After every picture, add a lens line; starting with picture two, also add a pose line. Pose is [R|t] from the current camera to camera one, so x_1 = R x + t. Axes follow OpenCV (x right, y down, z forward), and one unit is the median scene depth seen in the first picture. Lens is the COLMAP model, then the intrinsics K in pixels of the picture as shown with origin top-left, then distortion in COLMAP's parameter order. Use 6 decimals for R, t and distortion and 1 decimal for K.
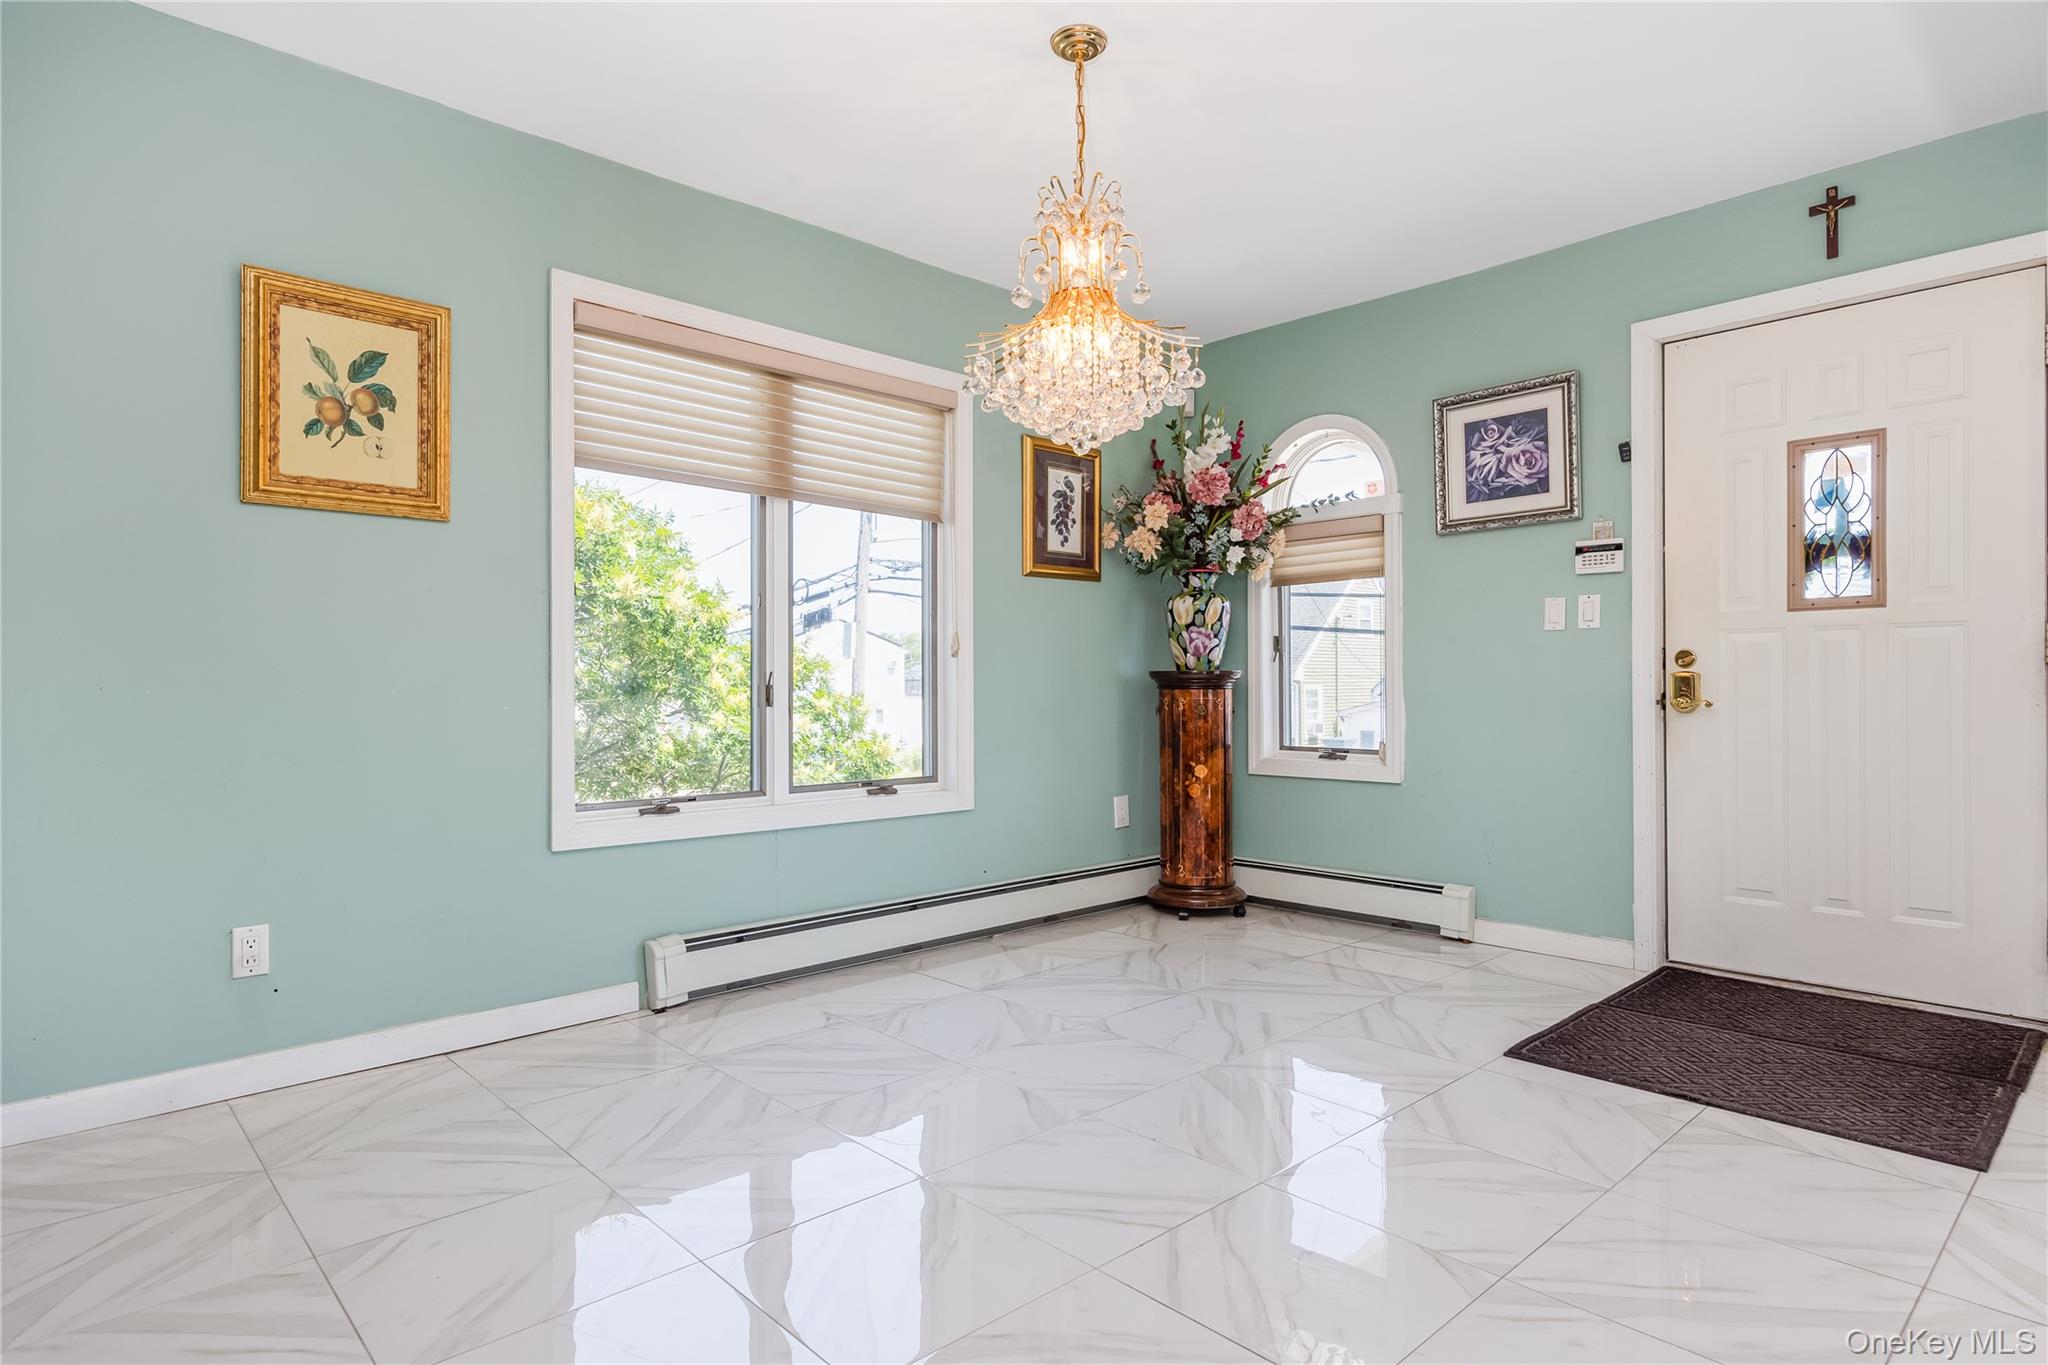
lens RADIAL K [[1101.6, 0, 1052.4], [0, 1101.6, 681.1], [0, 0, 1]] dist [0.005216, 0.001289]
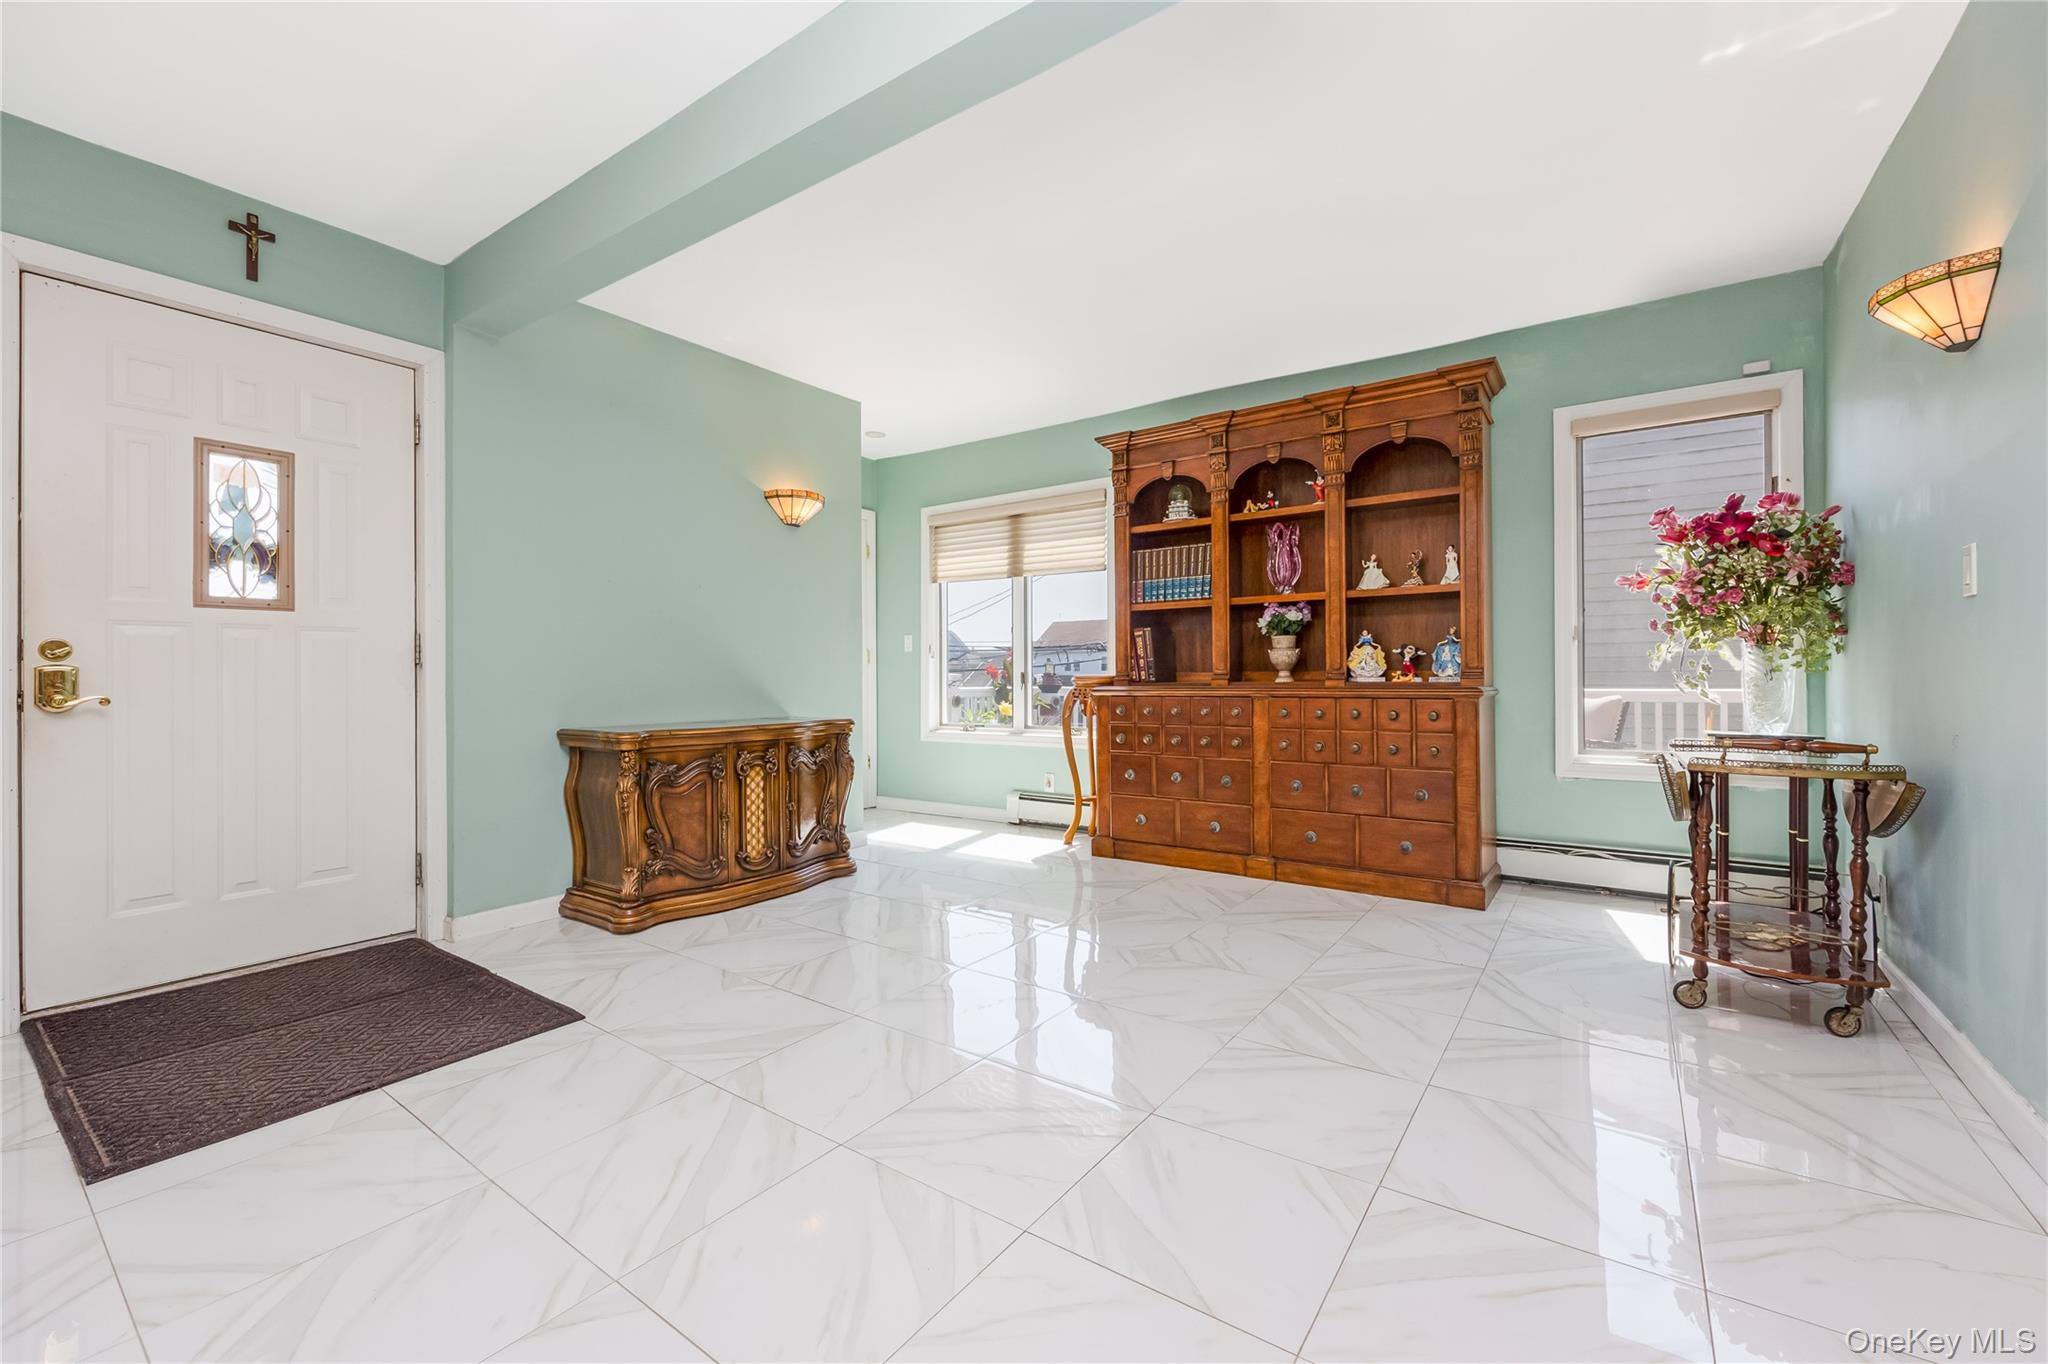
lens RADIAL K [[833.9, 0, 996.8], [0, 833.9, 673.2], [0, 0, 1]] dist [0.000324, -0.000049]
pose [[-0.152731, 0.010988, 0.988207, -0.198305], [0.005025, 0.999934, -0.010342, 0.008671], [-0.988255, 0.003386, -0.152776, 0.420185]]
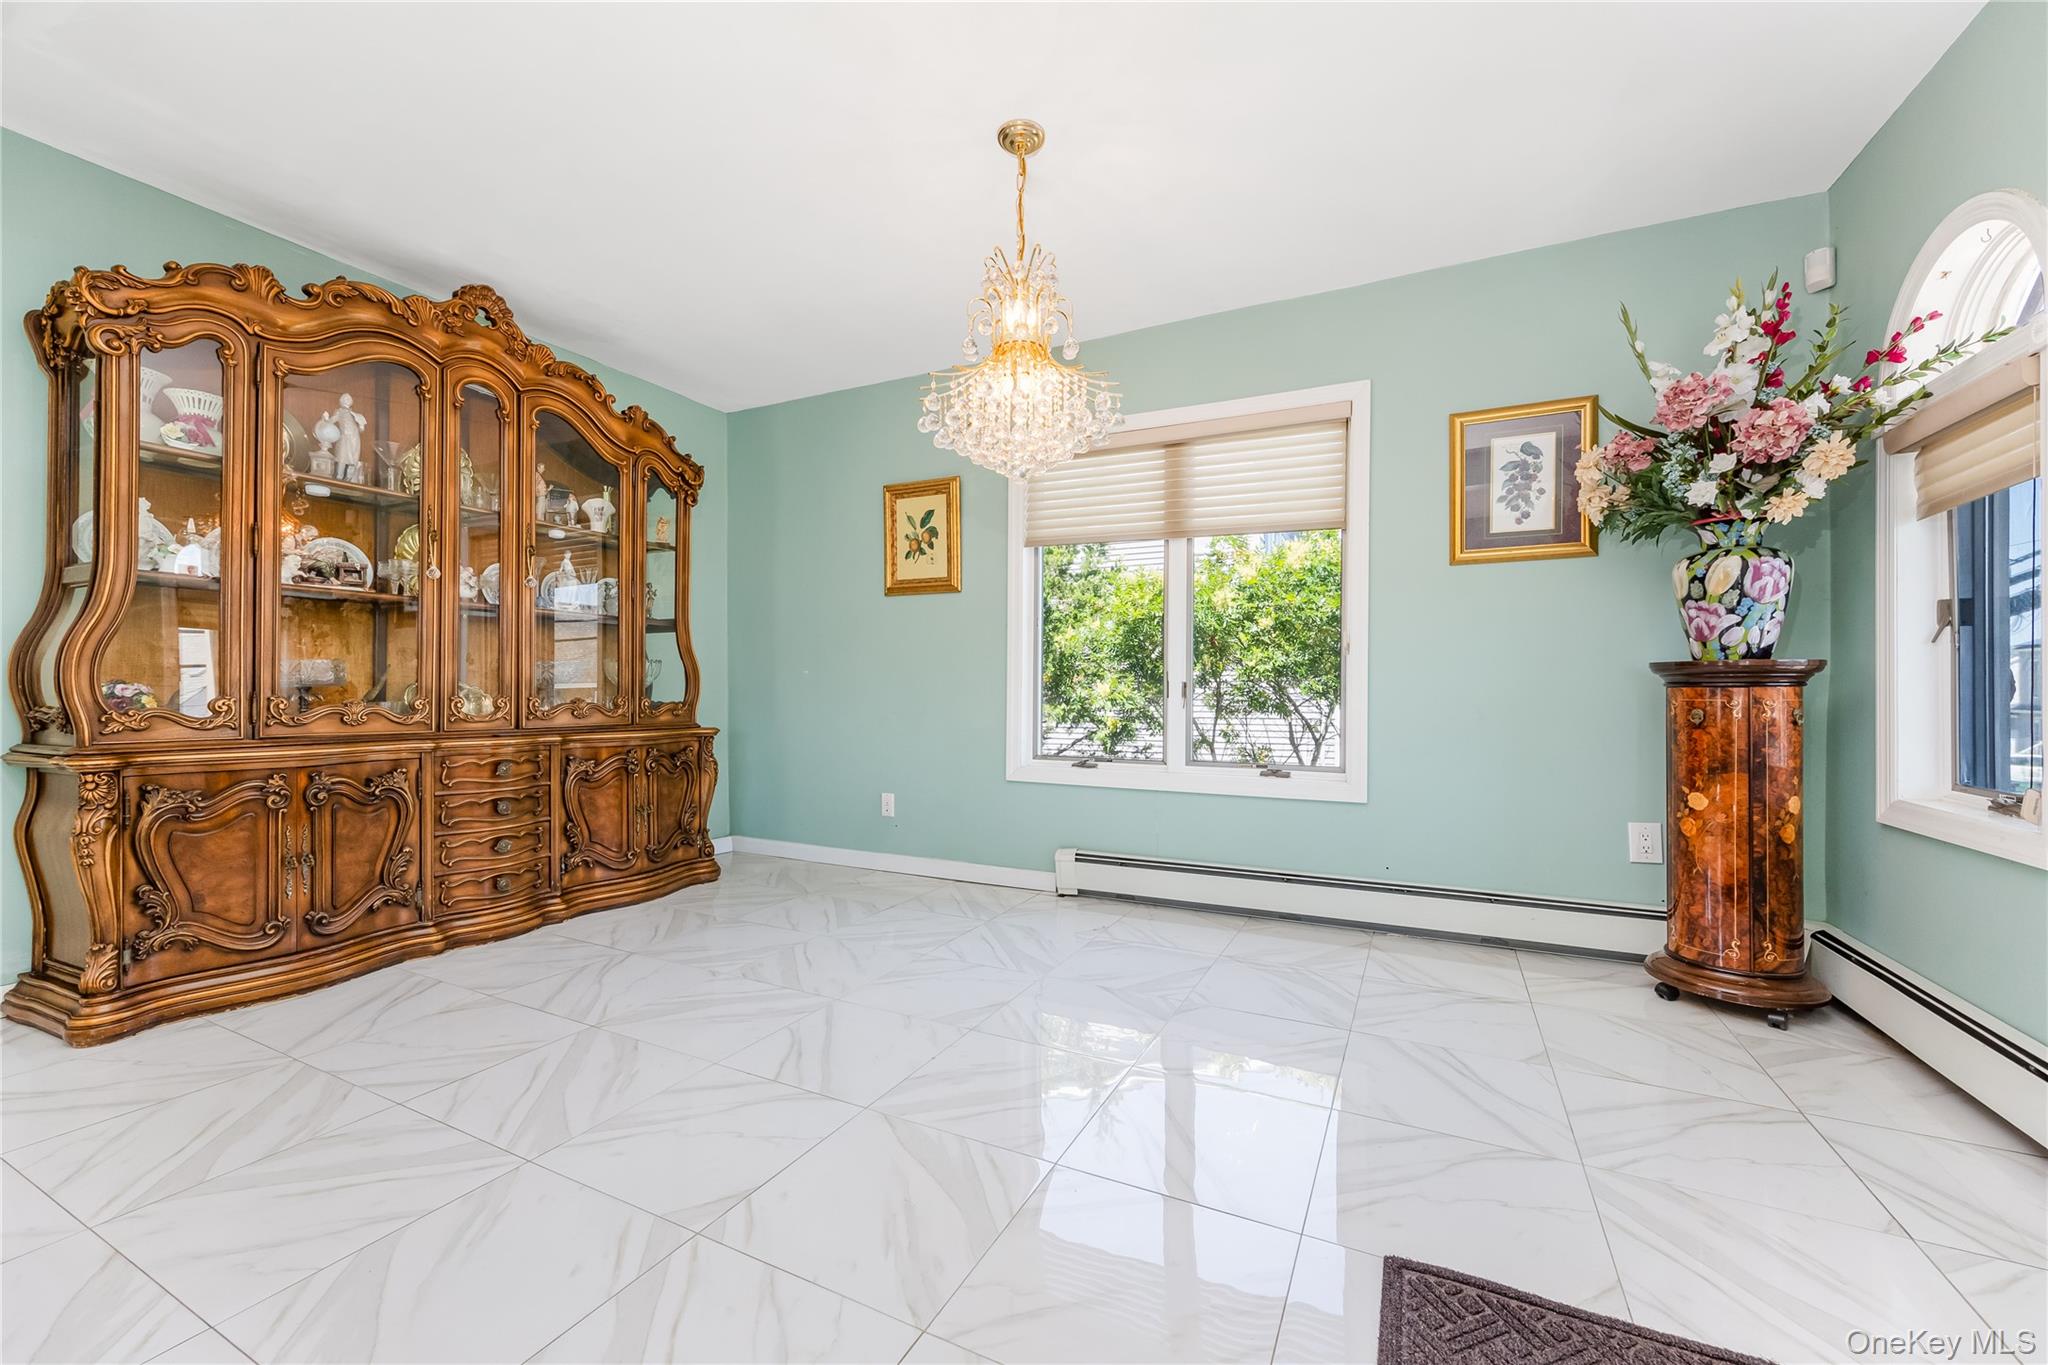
lens RADIAL K [[826.0, 0, 1024.0], [0, 826.0, 682.5], [0, 0, 1]] dist [0.000375, -0.000399]
pose [[0.333591, -0.001684, -0.942716, 0.681279], [-0.000052, 0.999998, -0.001805, 0.007501], [0.942718, 0.000651, 0.333591, 0.557869]]
